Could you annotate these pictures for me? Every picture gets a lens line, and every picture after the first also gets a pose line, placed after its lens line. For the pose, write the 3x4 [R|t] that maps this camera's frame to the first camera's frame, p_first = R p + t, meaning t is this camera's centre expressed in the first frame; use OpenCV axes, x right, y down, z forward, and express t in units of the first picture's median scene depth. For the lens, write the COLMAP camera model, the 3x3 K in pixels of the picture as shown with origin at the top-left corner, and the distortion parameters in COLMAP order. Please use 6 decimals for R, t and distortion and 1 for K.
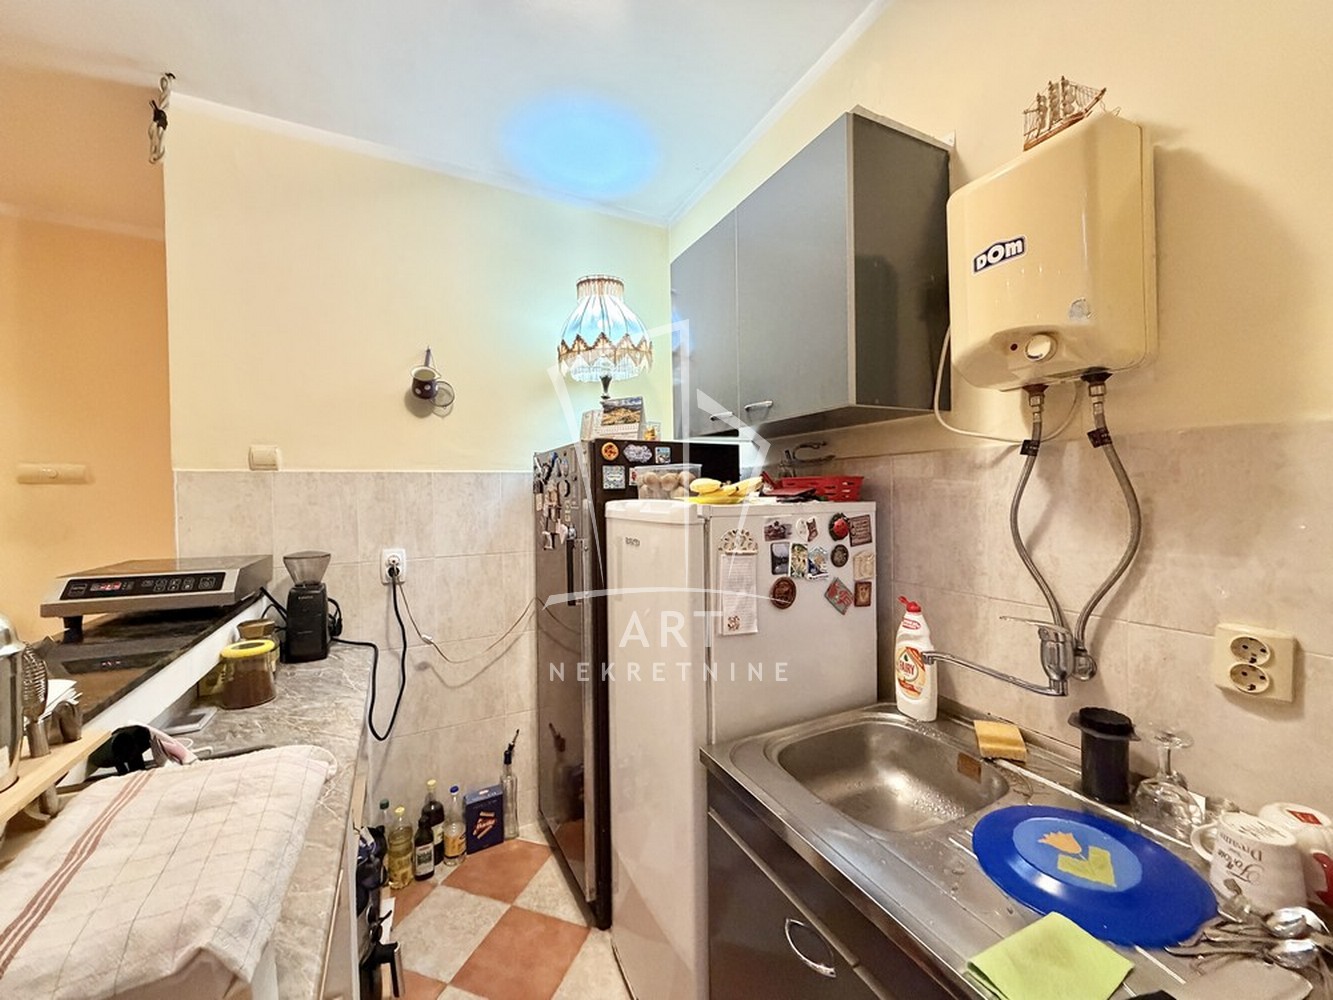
lens RADIAL K [[530.5, 0, 662.5], [0, 530.5, 502.9], [0, 0, 1]] dist [-0.000649, 0.000034]
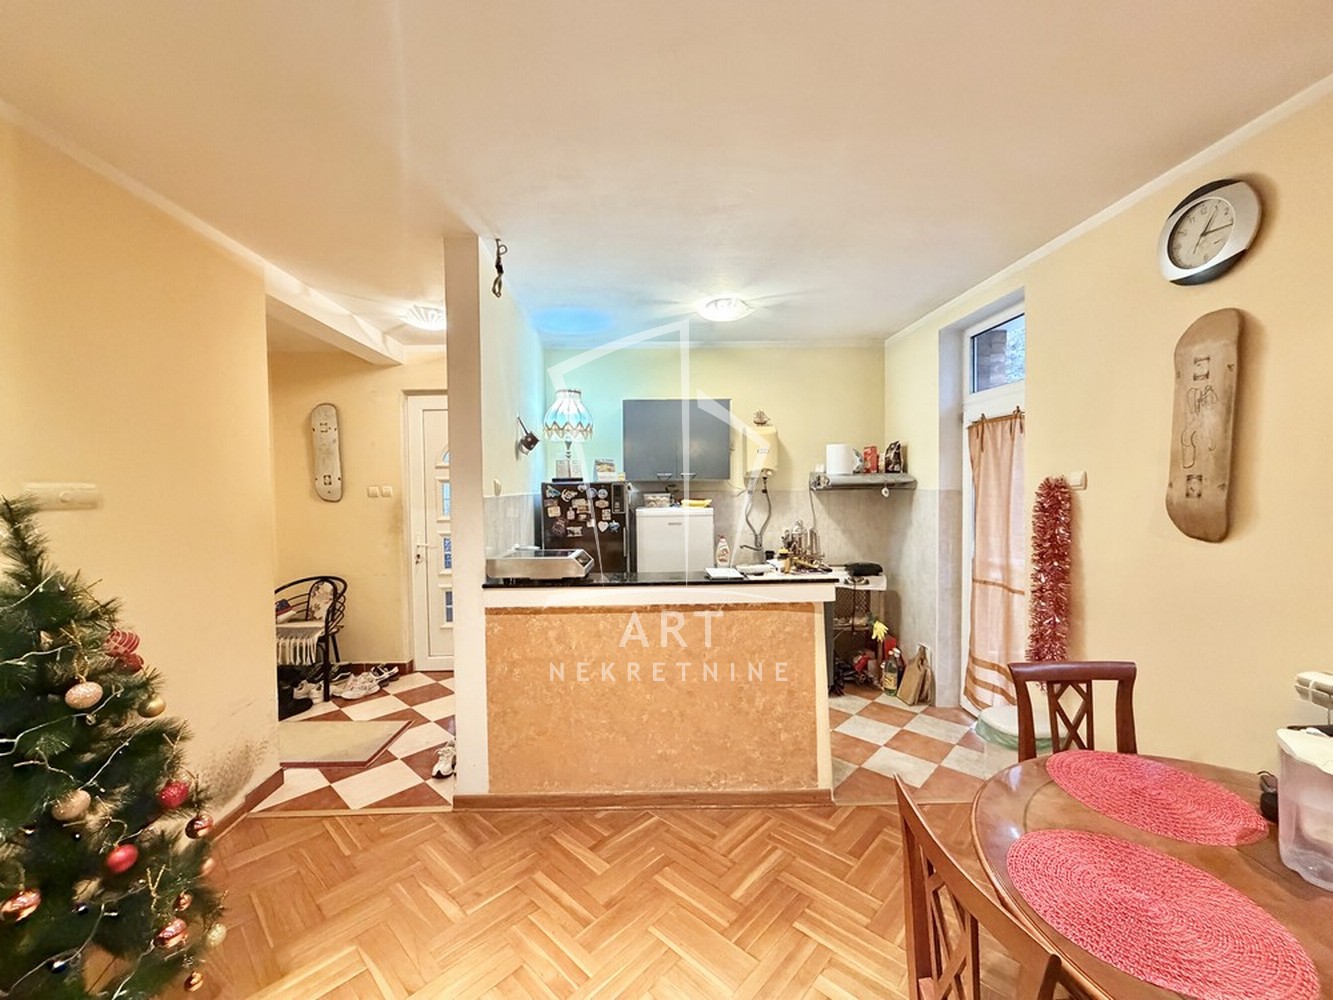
lens RADIAL K [[530.5, 0, 662.5], [0, 530.5, 502.9], [0, 0, 1]] dist [-0.000649, 0.000034]
pose [[0.419181, -0.020832, 0.907664, -2.843074], [0.021253, 0.999688, 0.013129, -0.079641], [-0.907654, 0.013788, 0.419493, -0.077857]]
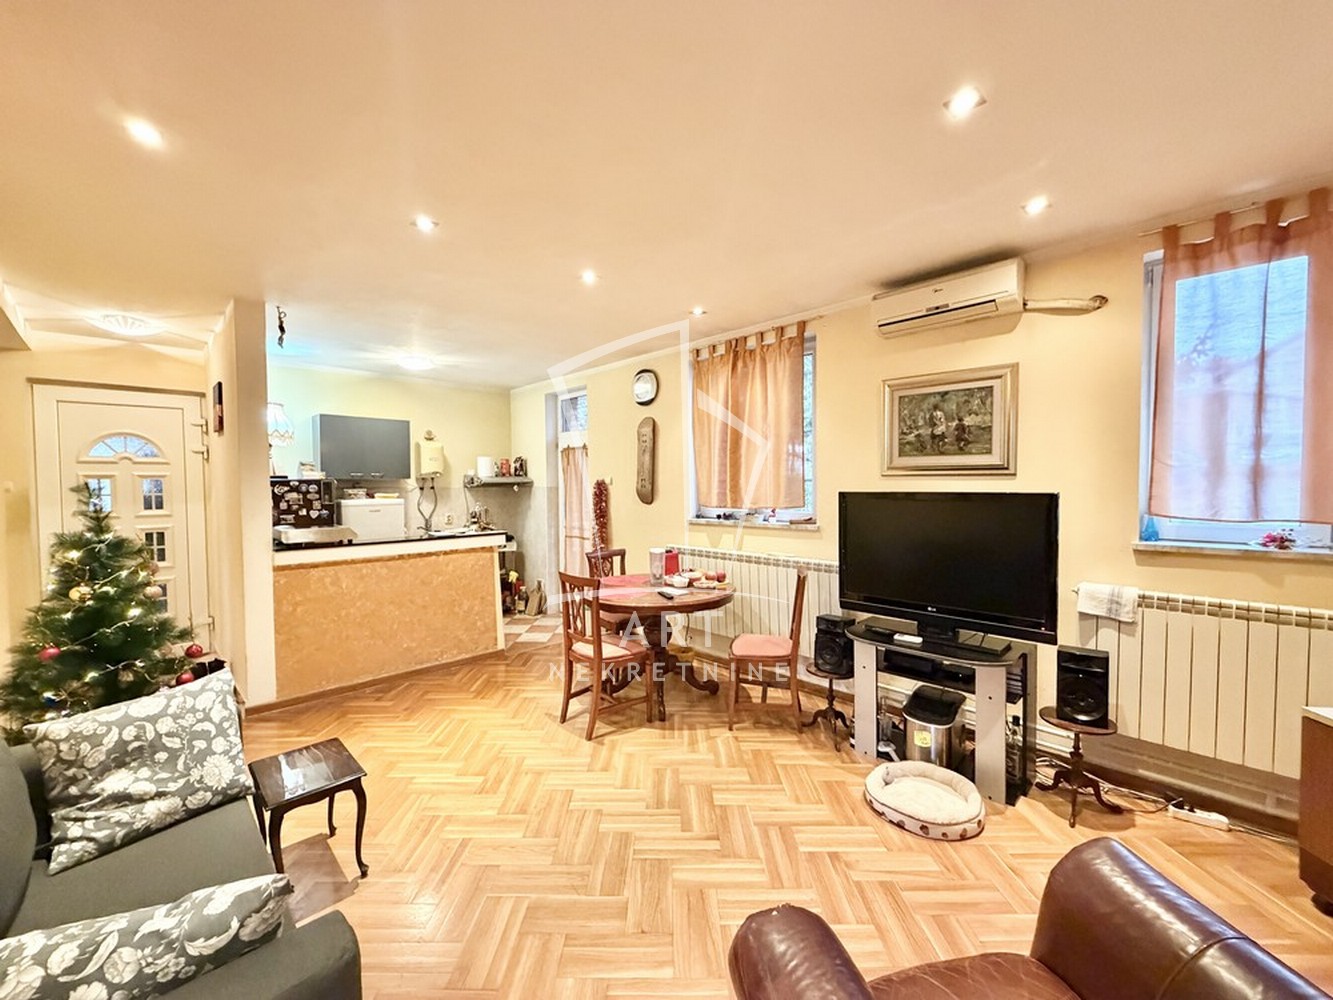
lens RADIAL K [[530.5, 0, 662.5], [0, 530.5, 502.9], [0, 0, 1]] dist [-0.000649, 0.000034]
pose [[-0.306082, -0.016115, 0.951869, -4.670259], [0.027665, 0.999284, 0.025814, -0.025211], [-0.951603, 0.034235, -0.305417, 0.261096]]
